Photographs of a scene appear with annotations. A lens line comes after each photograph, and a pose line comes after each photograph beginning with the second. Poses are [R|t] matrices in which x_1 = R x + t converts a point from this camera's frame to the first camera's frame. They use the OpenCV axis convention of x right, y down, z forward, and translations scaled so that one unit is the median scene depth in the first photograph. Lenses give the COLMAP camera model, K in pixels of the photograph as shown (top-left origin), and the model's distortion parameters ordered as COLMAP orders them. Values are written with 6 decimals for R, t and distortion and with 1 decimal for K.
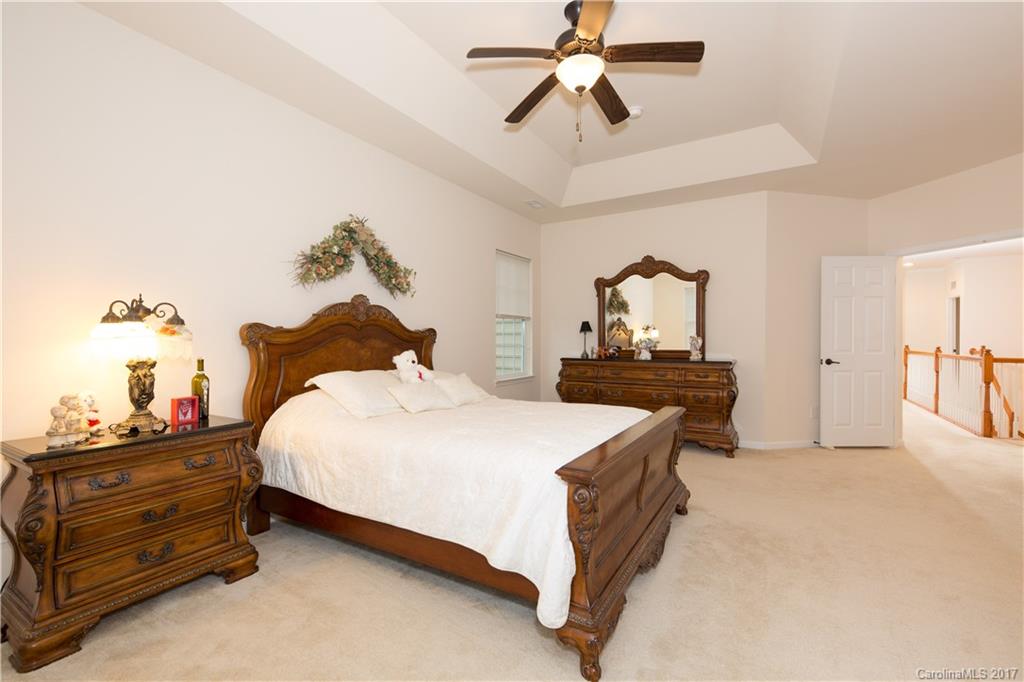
lens RADIAL K [[458.1, 0, 511.2], [0, 458.1, 340.3], [0, 0, 1]] dist [-0.000270, -0.000019]
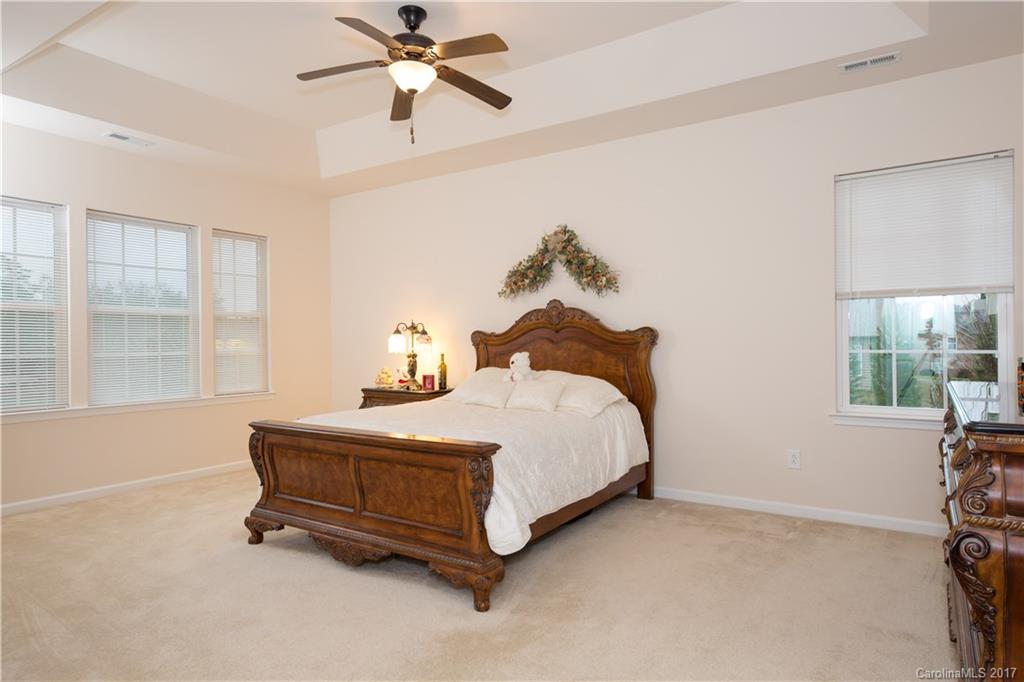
lens RADIAL K [[630.8, 0, 511.9], [0, 630.8, 343.9], [0, 0, 1]] dist [0.001400, 0.000160]
pose [[-0.048980, -0.009908, -0.998751, 1.211561], [-0.002938, 0.999948, -0.009776, 0.020368], [0.998795, 0.002455, -0.049006, 1.006566]]
